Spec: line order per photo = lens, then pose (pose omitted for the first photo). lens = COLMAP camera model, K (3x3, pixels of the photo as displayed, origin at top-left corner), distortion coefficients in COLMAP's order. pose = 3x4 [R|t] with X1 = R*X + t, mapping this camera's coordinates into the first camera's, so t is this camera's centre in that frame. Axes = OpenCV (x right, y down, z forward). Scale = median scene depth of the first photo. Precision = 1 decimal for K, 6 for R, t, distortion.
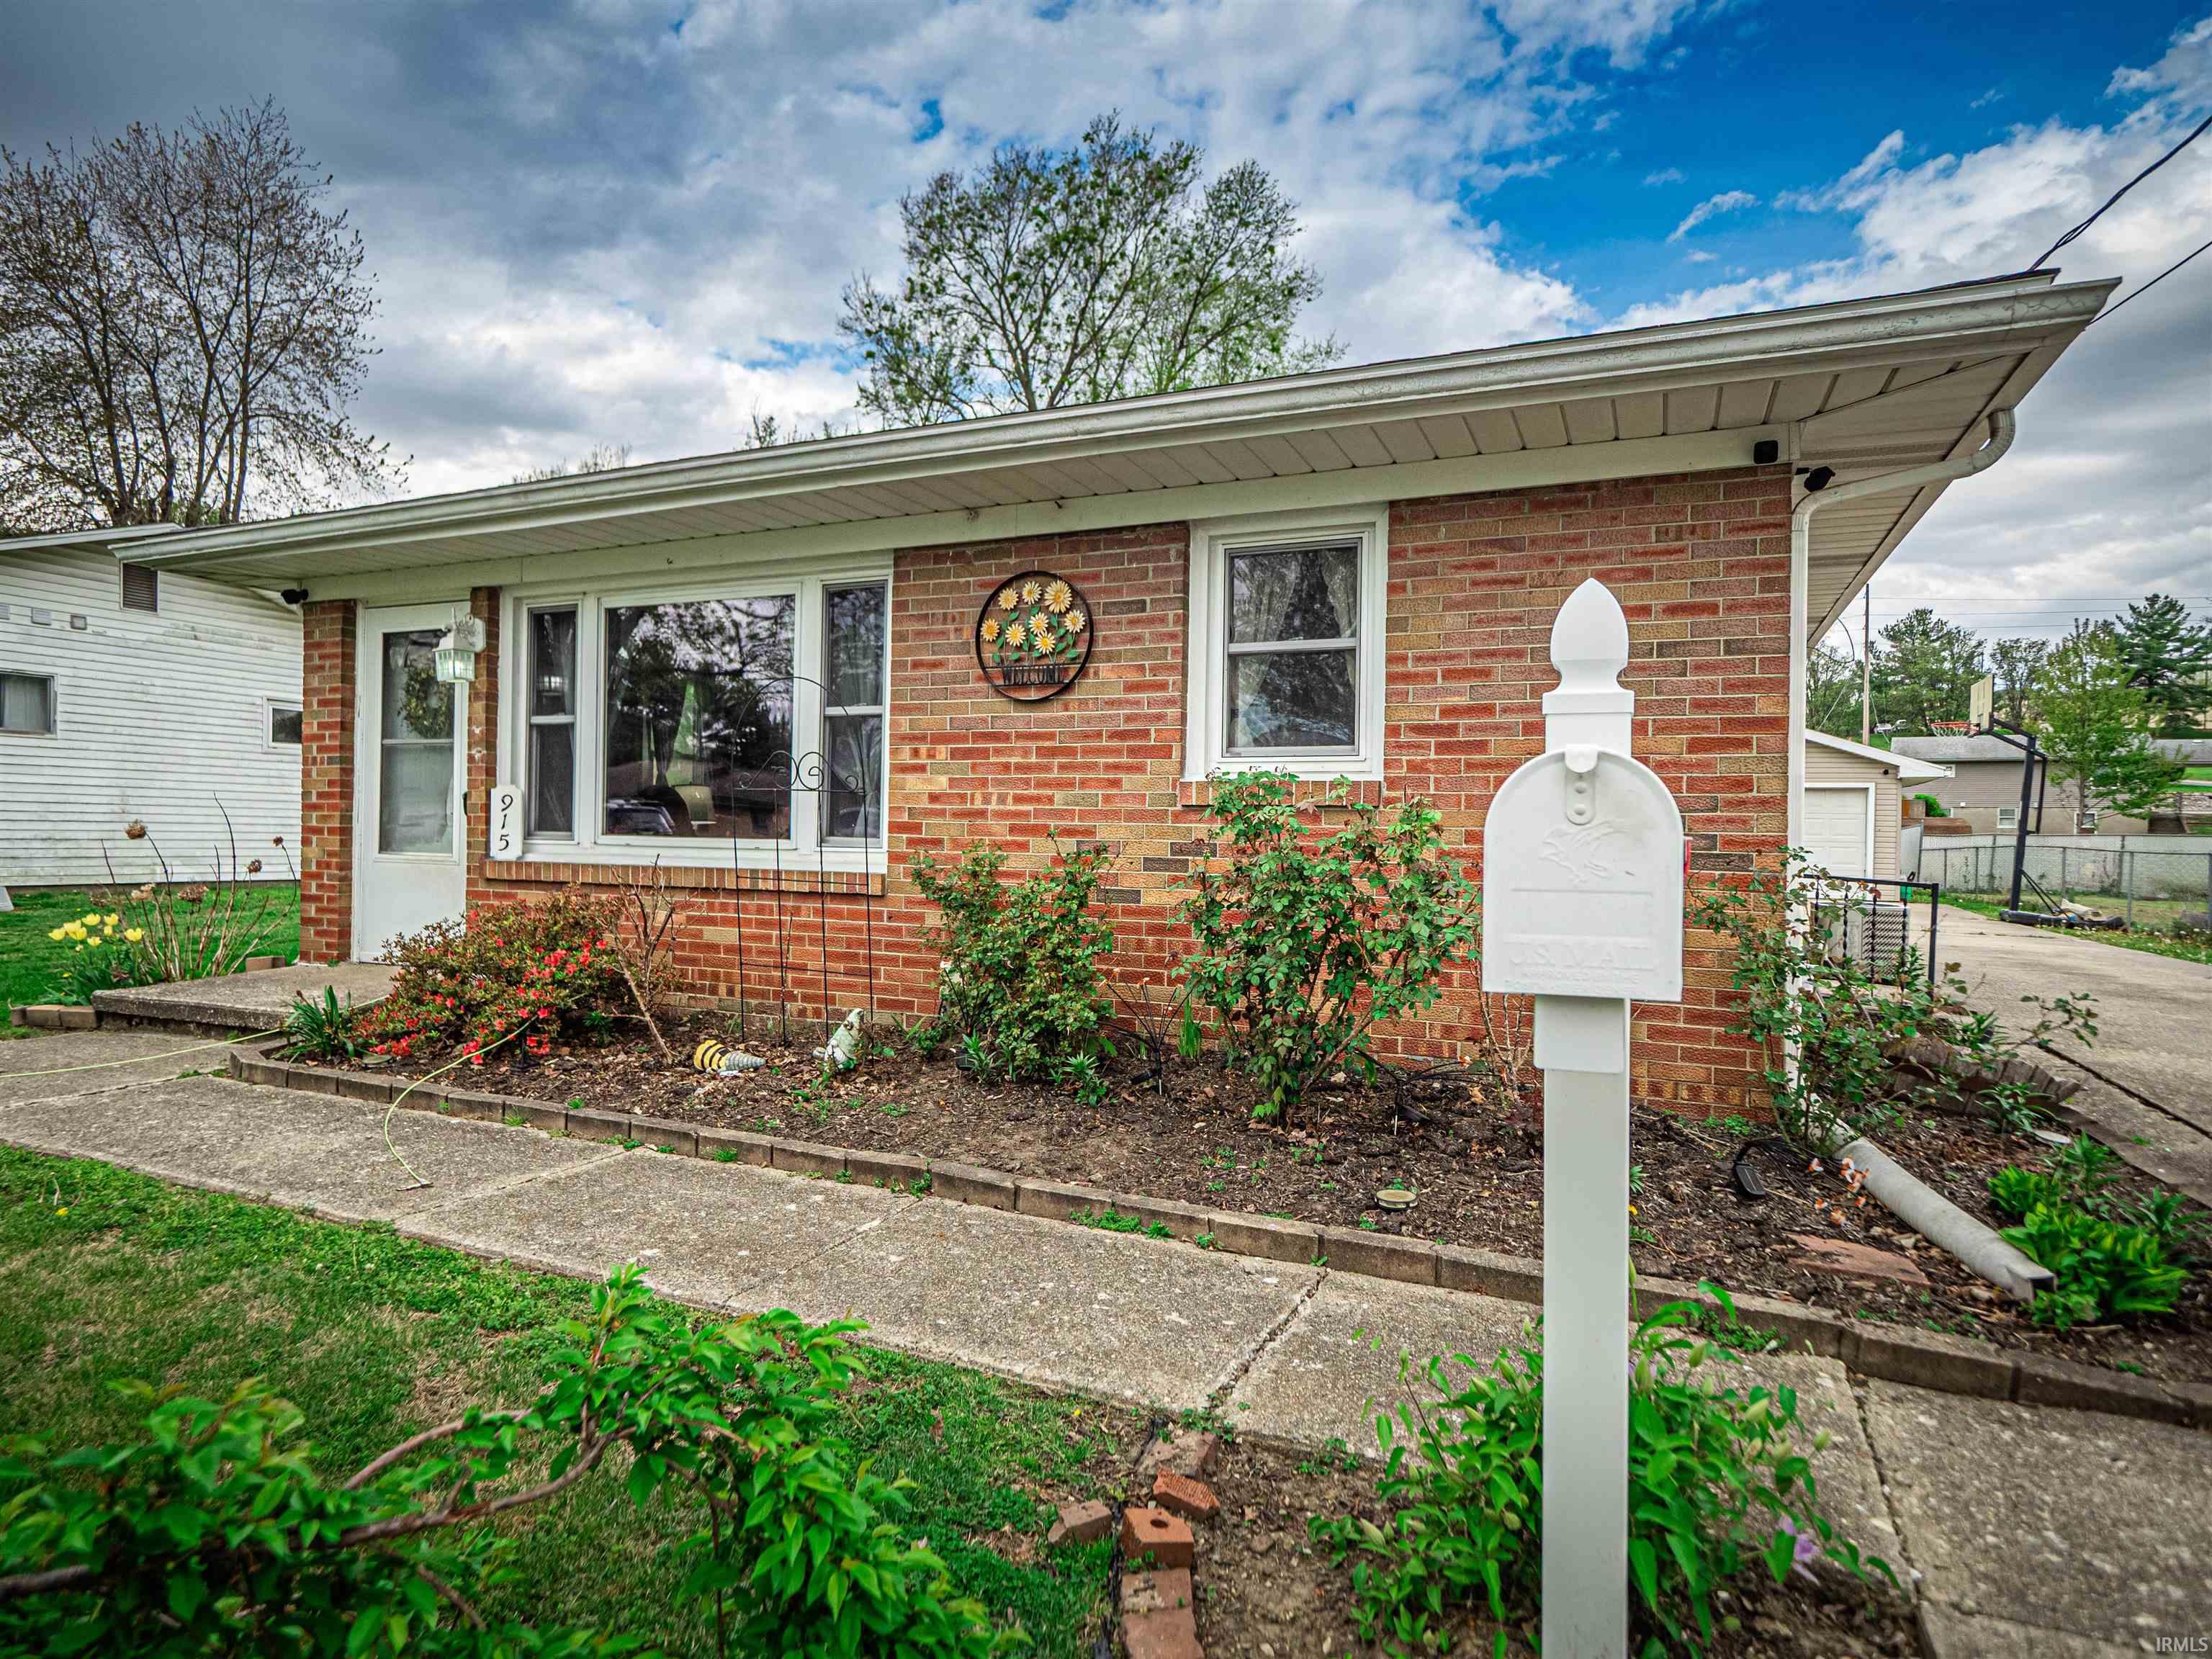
lens RADIAL K [[1243.7, 0, 1106.0], [0, 1243.7, 838.6], [0, 0, 1]] dist [0.009111, 0.000236]
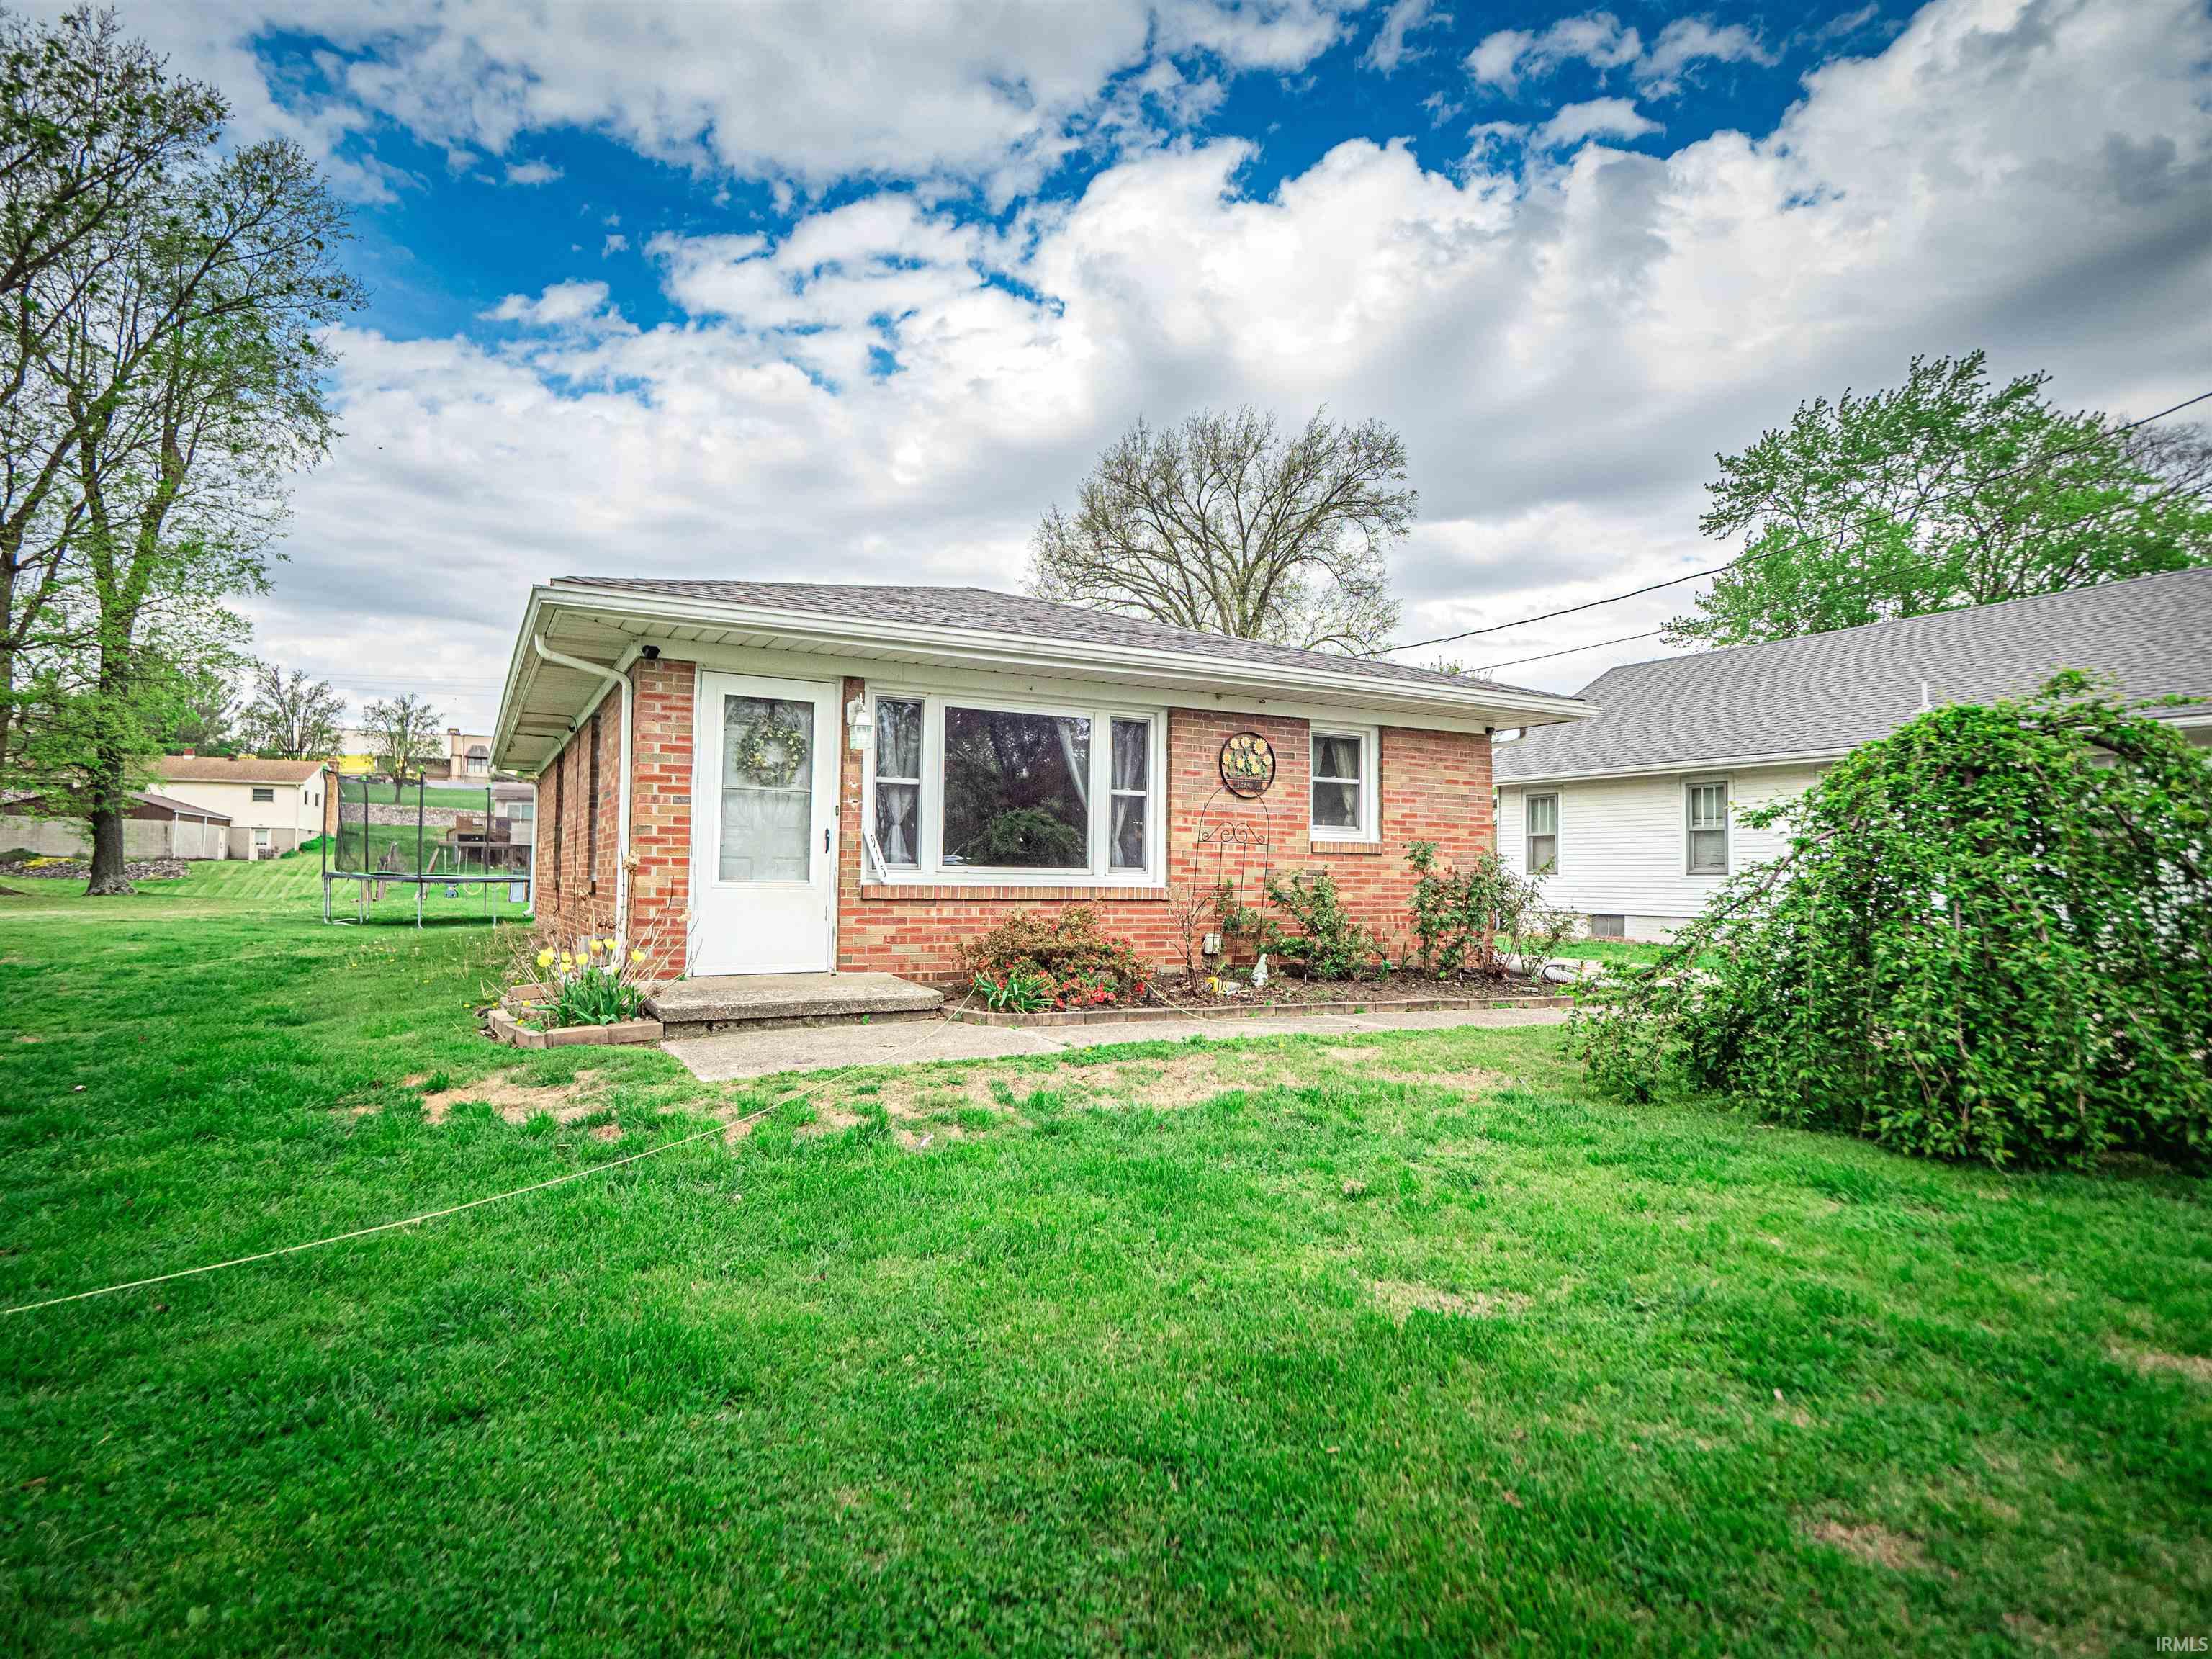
lens RADIAL K [[1133.1, 0, 1110.5], [0, 1133.1, 826.0], [0, 0, 1]] dist [-0.001902, 0.000005]
pose [[0.608861, 0.023334, 0.792934, -1.549466], [-0.005185, 0.999663, -0.025436, -0.018636], [-0.793260, 0.011376, 0.608776, 0.081098]]
